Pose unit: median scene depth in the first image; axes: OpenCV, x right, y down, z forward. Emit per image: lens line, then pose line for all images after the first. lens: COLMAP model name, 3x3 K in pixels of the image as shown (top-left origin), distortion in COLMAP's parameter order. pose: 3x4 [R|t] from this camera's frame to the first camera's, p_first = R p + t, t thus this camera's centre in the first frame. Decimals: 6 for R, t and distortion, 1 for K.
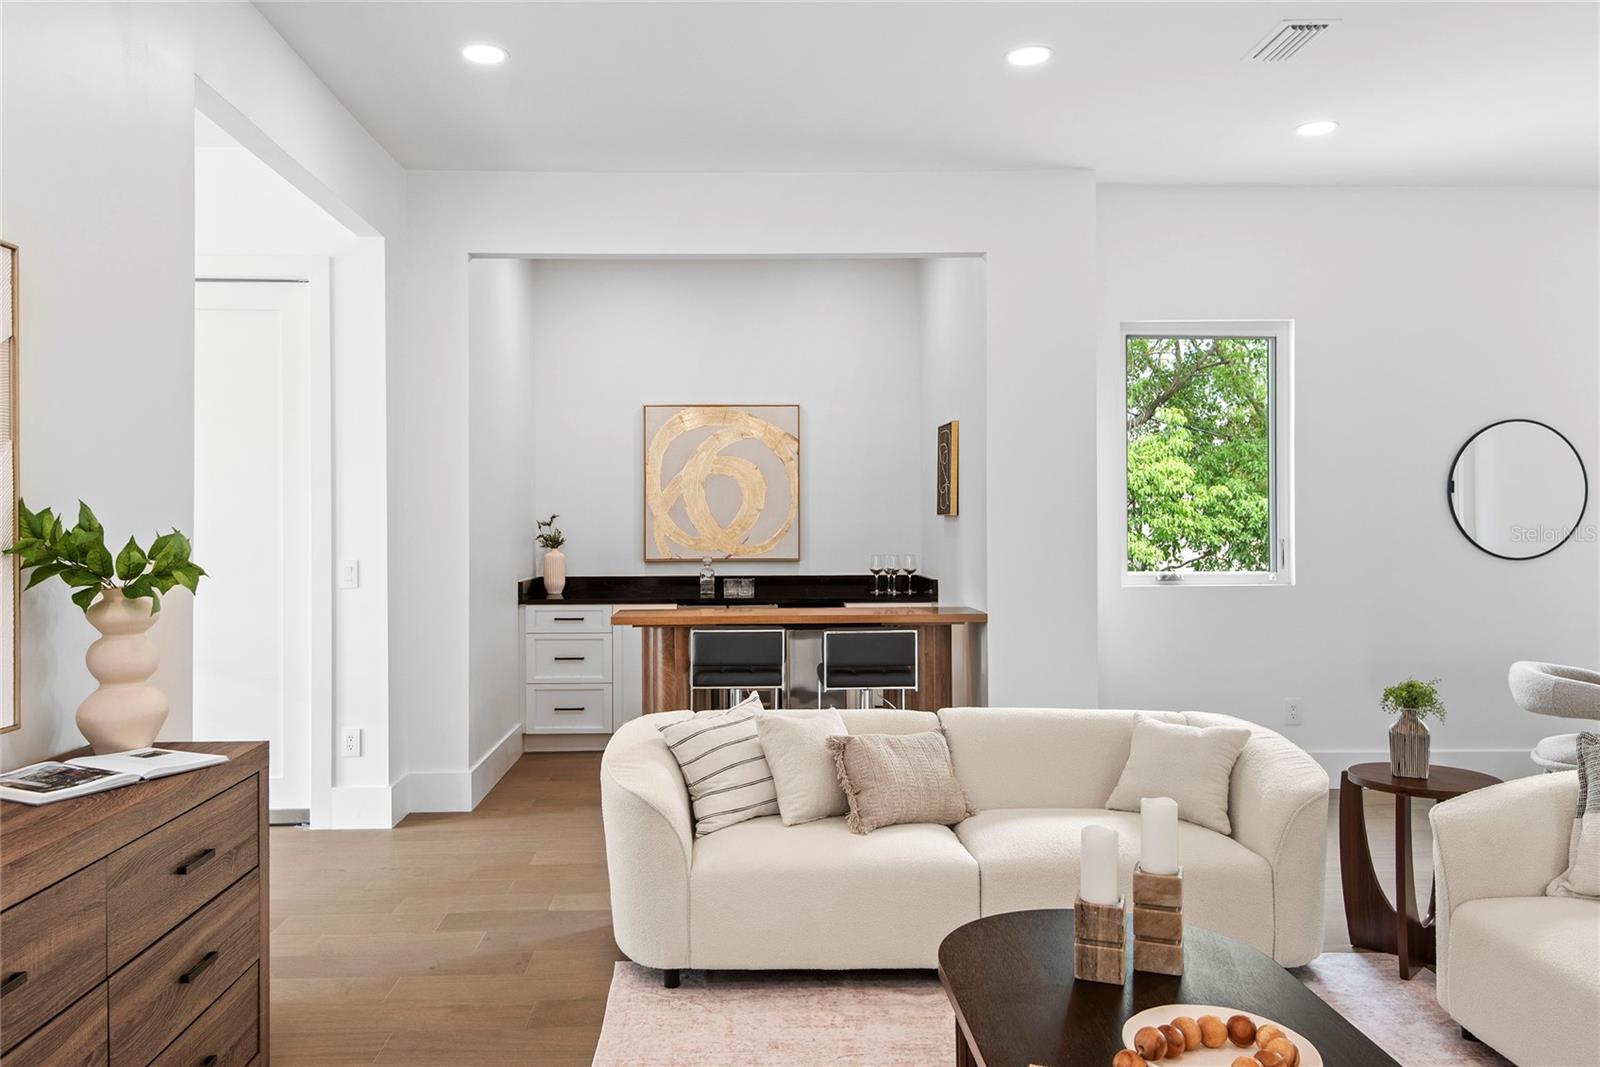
lens RADIAL K [[1196.3, 0, 800.0], [0, 1196.3, 533.5], [0, 0, 1]] dist [0.002656, 0.002611]
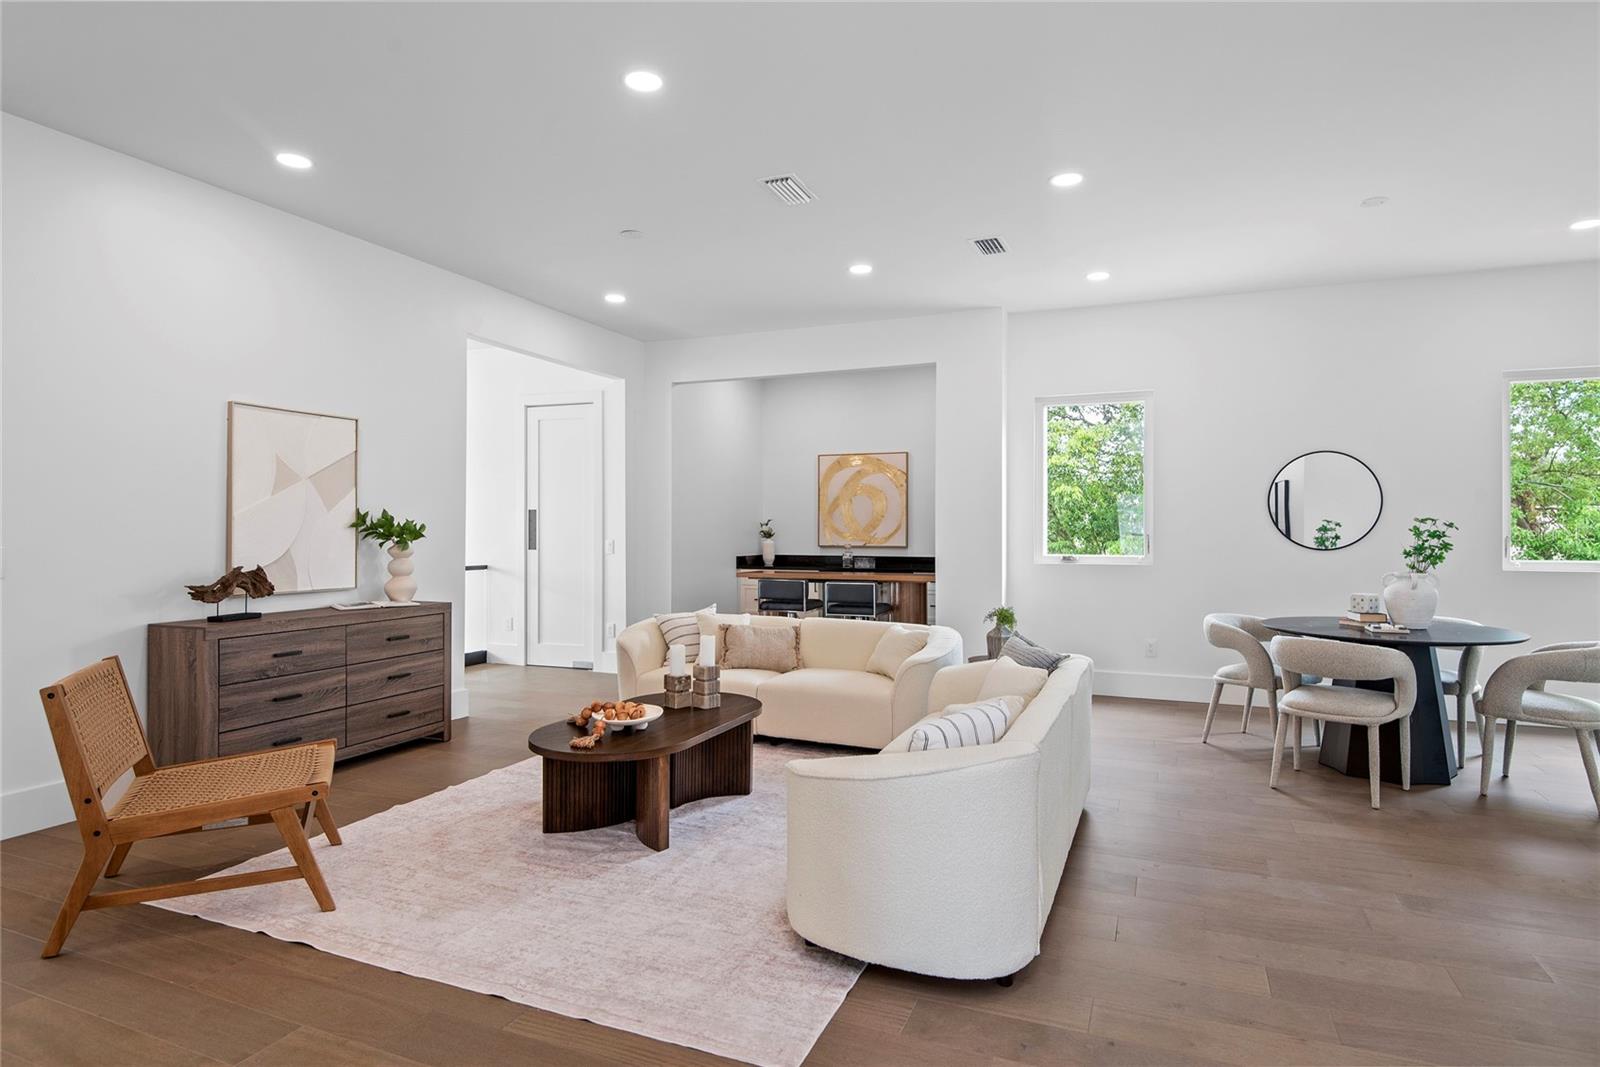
lens RADIAL K [[857.1, 0, 800.0], [0, 857.1, 533.5], [0, 0, 1]] dist [0.025078, -0.033710]
pose [[0.916258, 0.007135, -0.400526, 0.397603], [-0.009144, 0.999953, -0.003106, 0.010102], [0.400485, 0.006509, 0.916280, -0.158694]]
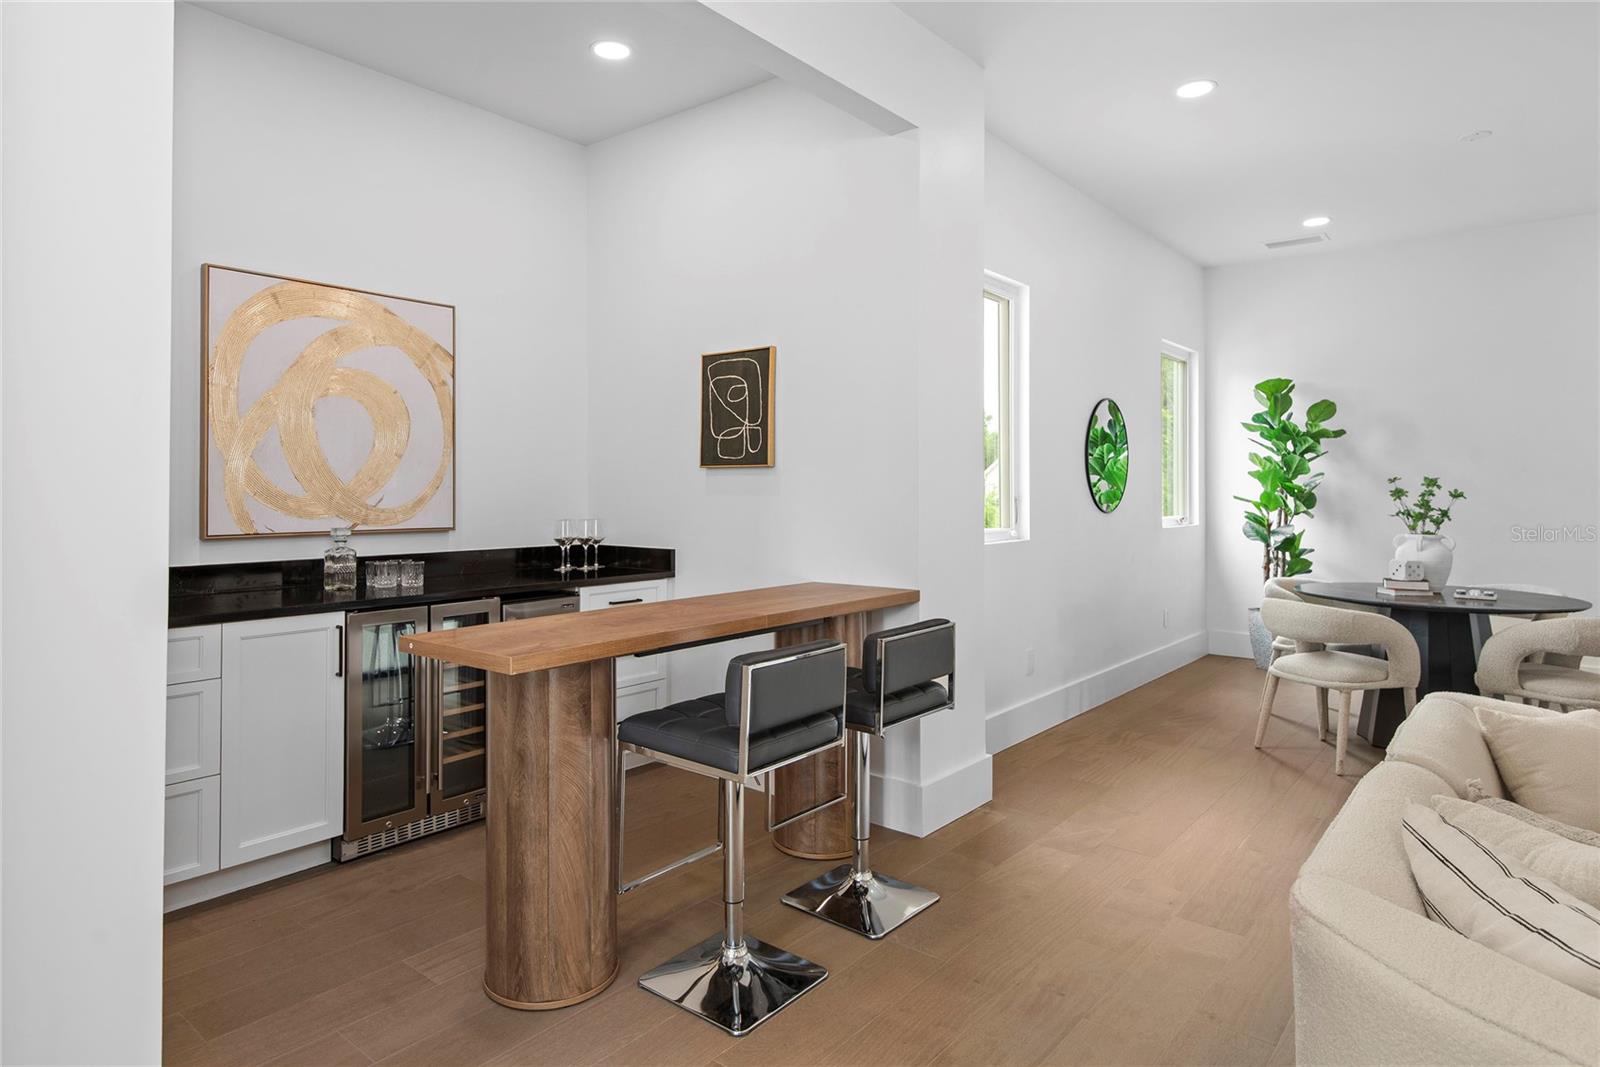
lens RADIAL K [[857.1, 0, 800.0], [0, 857.1, 533.5], [0, 0, 1]] dist [0.025078, -0.033710]
pose [[0.701552, -0.027962, 0.712069, -0.257896], [0.004592, 0.999387, 0.034720, 0.009467], [-0.712603, -0.021088, 0.701250, 0.593352]]
